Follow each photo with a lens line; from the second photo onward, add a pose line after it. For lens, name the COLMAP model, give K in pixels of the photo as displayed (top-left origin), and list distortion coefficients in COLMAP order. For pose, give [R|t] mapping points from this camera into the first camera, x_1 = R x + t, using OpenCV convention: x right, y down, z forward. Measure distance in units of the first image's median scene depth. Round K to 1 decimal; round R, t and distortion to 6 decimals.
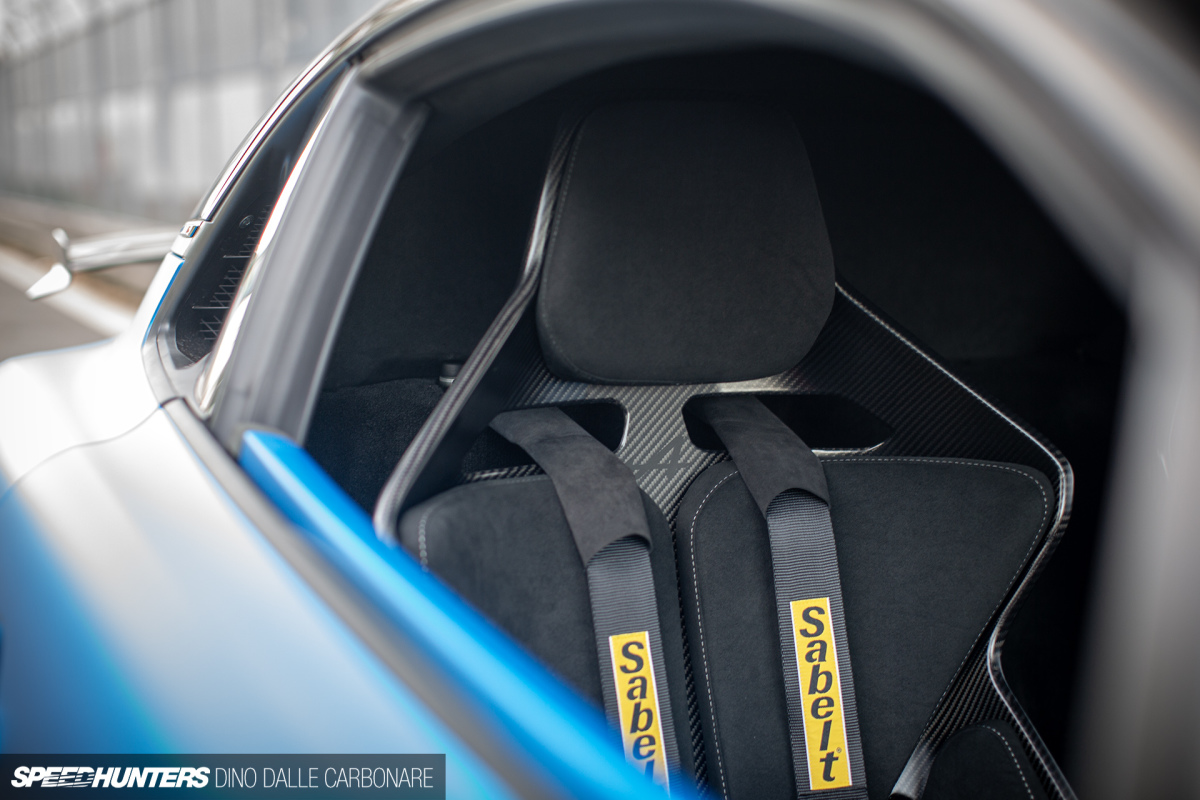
lens RADIAL K [[1720.9, 0, 600.0], [0, 1720.9, 400.0], [0, 0, 1]] dist [-0.139722, 0.061302]
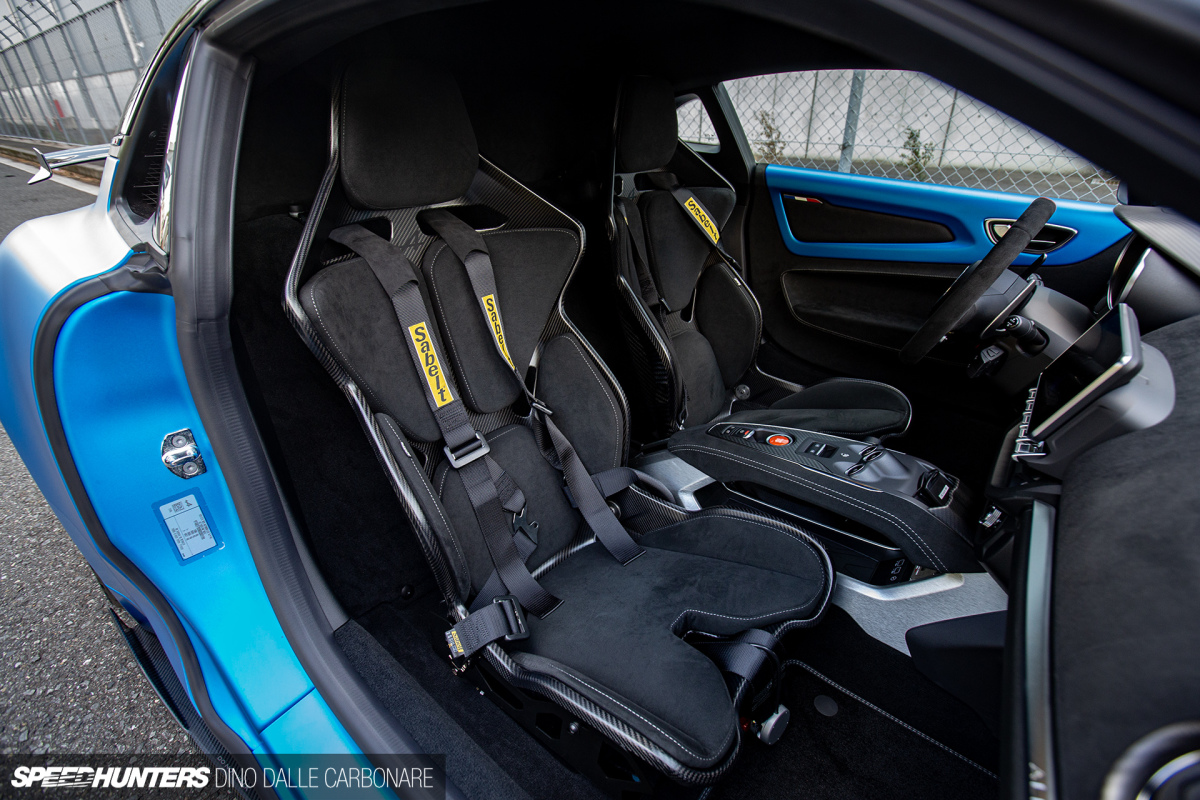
lens RADIAL K [[538.0, 0, 600.0], [0, 538.0, 400.0], [0, 0, 1]] dist [-0.059151, 0.014899]
pose [[0.892568, -0.222529, 0.392178, -0.064879], [0.063825, 0.923334, 0.378657, -0.023120], [-0.446373, -0.312947, 0.838341, 0.263509]]
